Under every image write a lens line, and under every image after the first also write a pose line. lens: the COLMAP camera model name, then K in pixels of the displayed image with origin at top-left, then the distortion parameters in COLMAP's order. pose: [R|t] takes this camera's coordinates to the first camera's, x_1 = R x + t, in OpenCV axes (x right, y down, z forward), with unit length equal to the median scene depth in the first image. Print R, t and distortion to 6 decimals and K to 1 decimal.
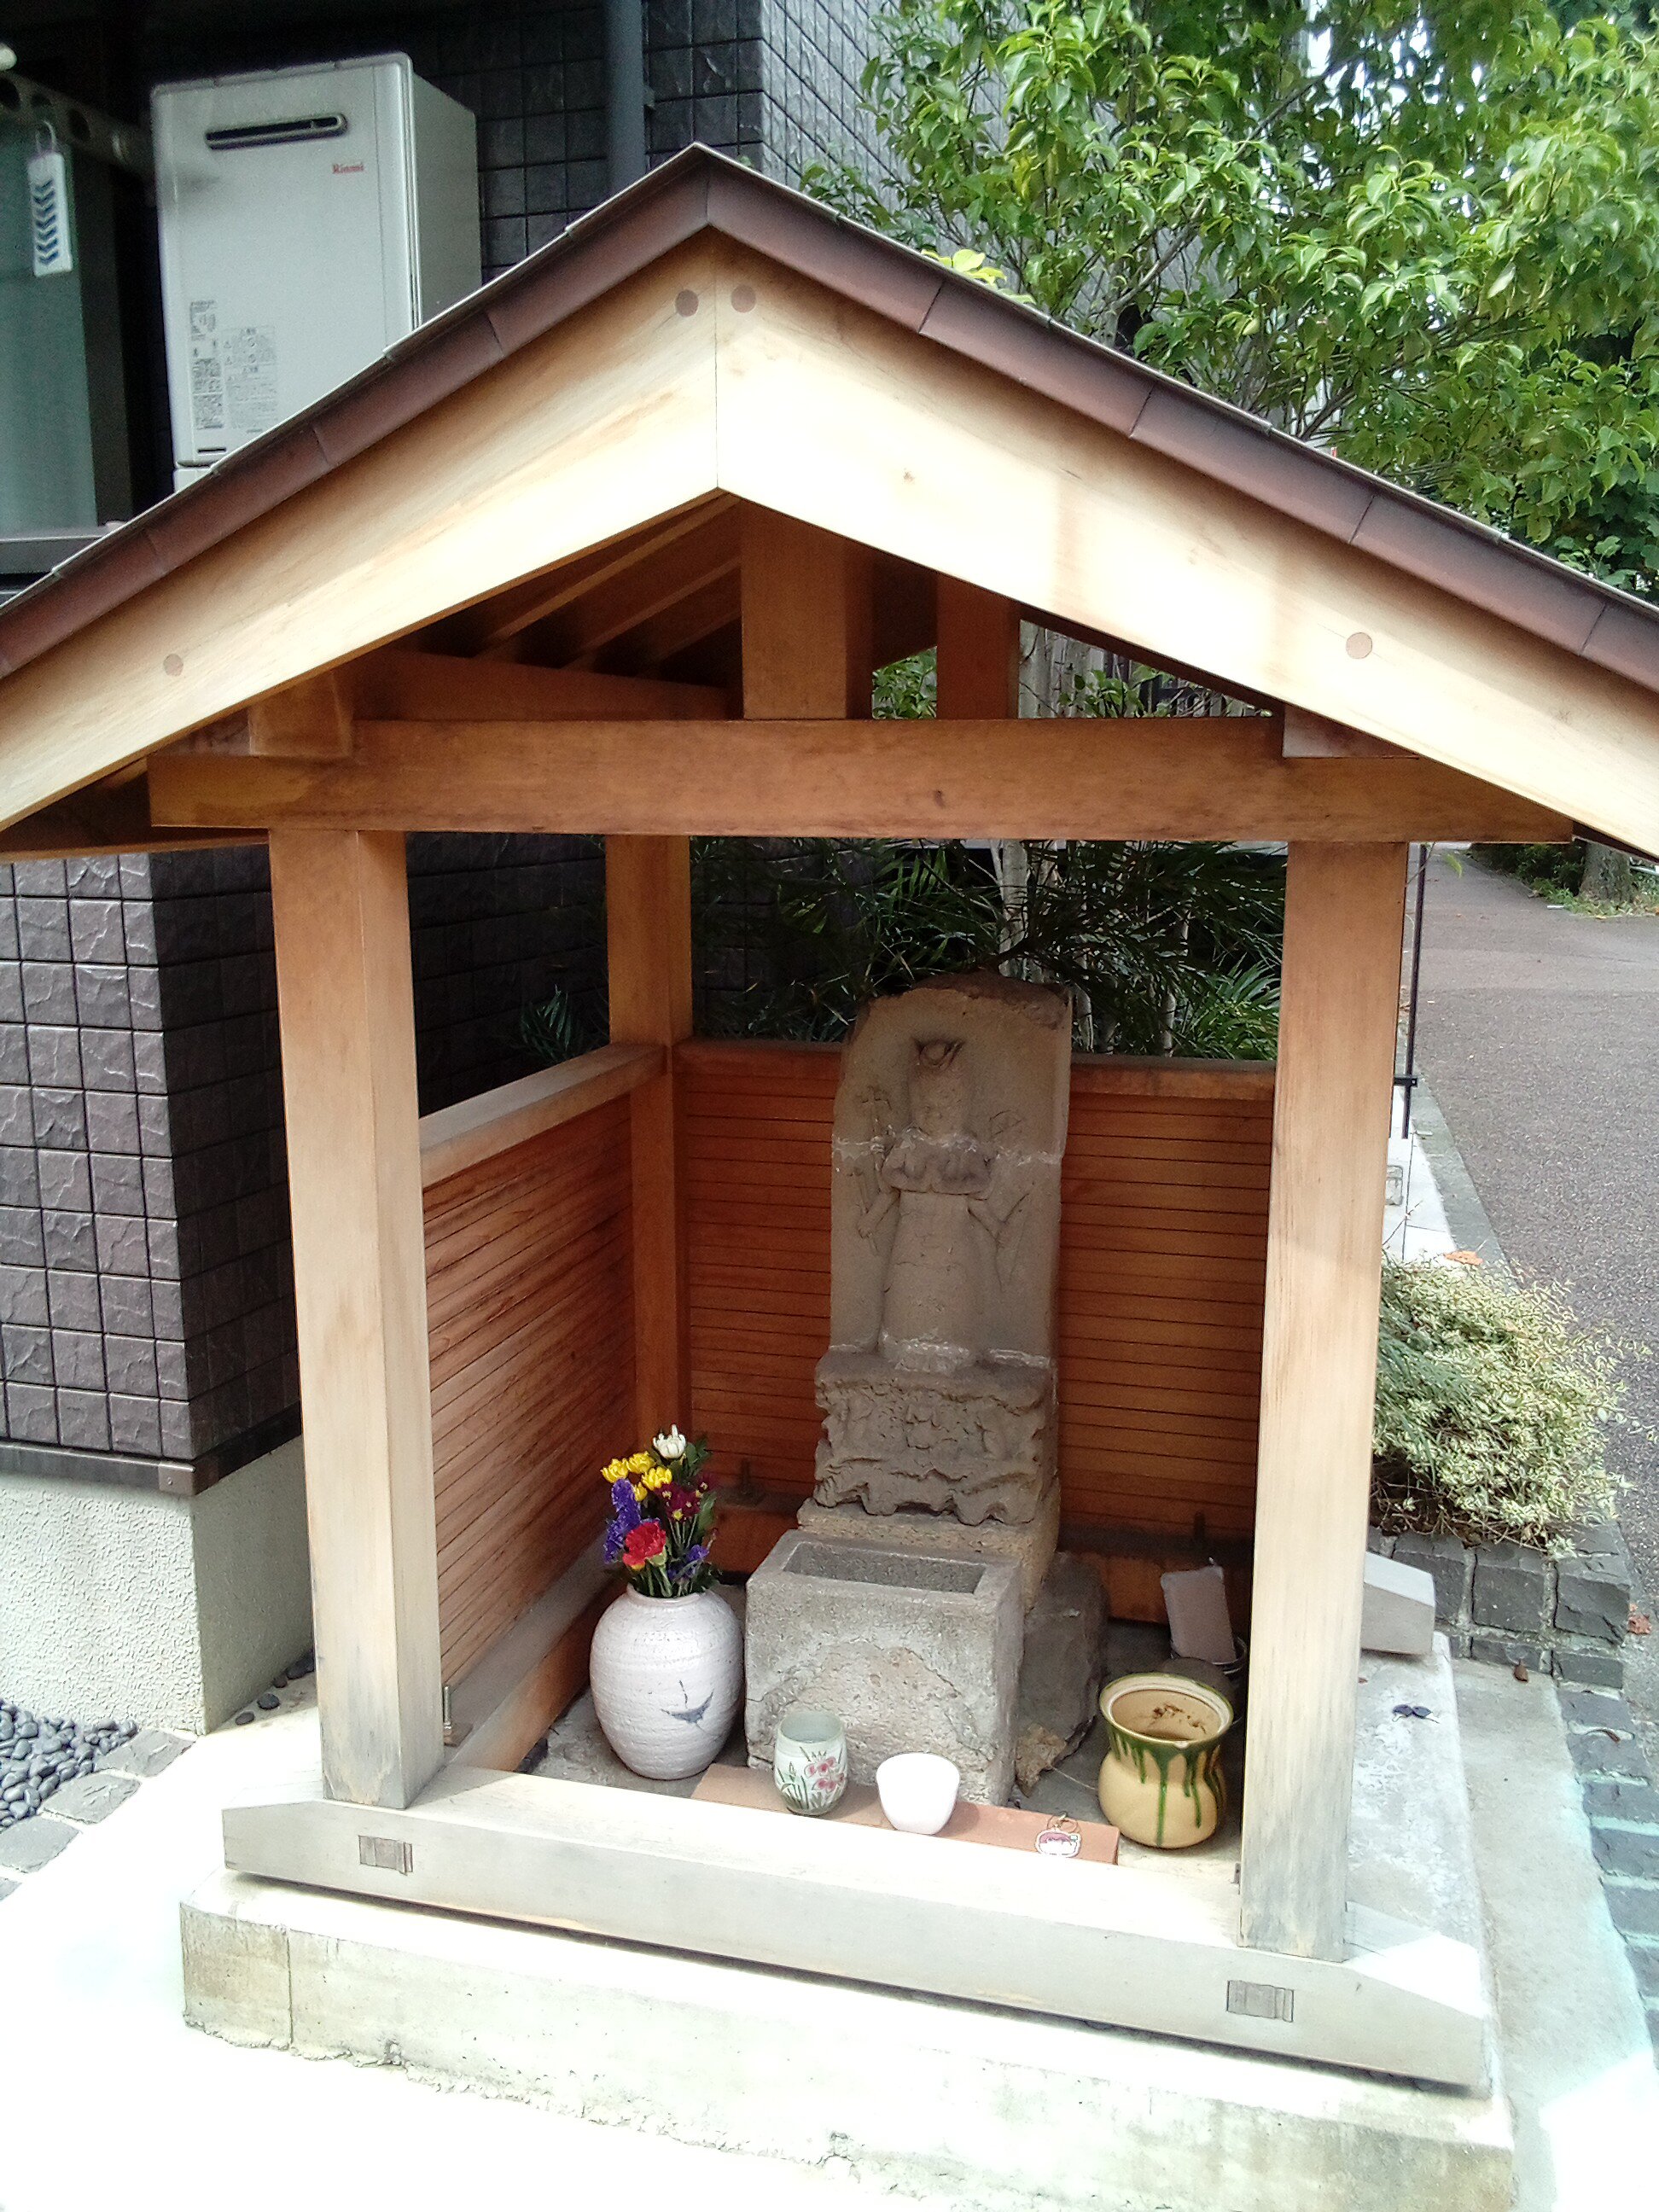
lens RADIAL K [[1842.5, 0, 828.2], [0, 1842.5, 1105.1], [0, 0, 1]] dist [0.057940, 0.000579]
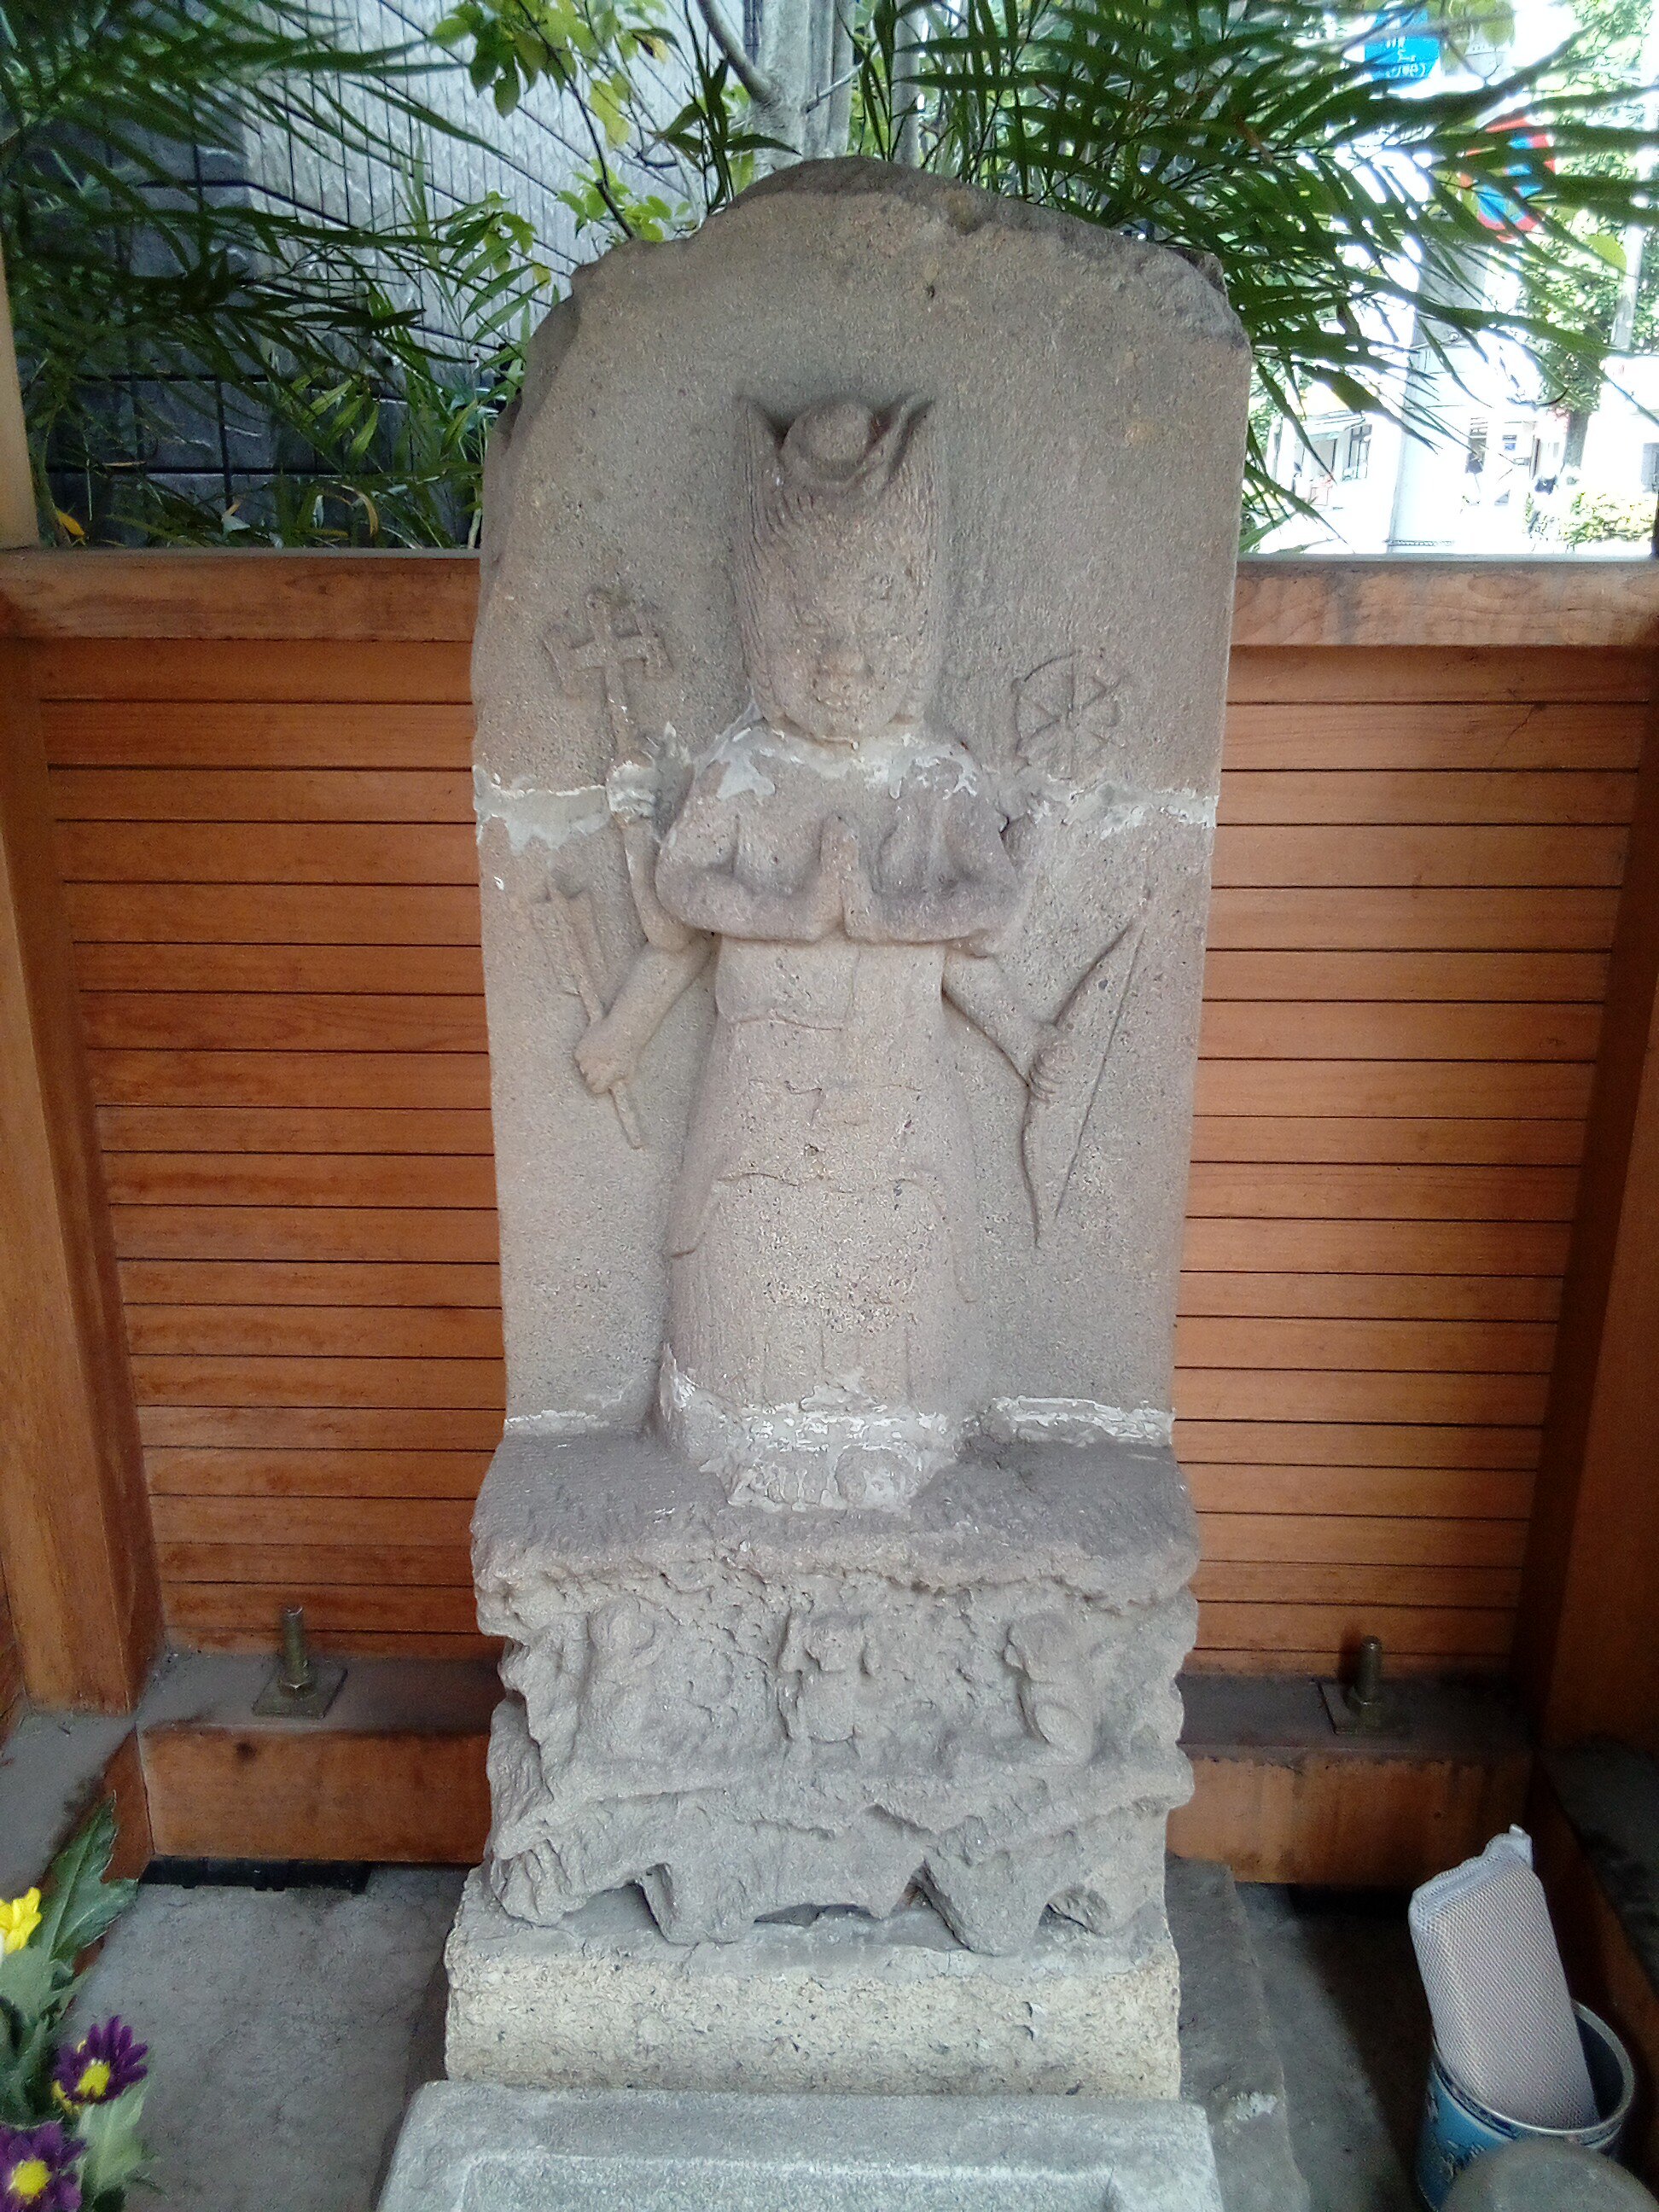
lens RADIAL K [[1842.5, 0, 828.7], [0, 1842.5, 1110.6], [0, 0, 1]] dist [0.057940, 0.000579]
pose [[0.973620, -0.073583, 0.215985, -0.011021], [0.042093, 0.988251, 0.146932, 0.030182], [-0.224259, -0.133964, 0.965278, 0.696221]]
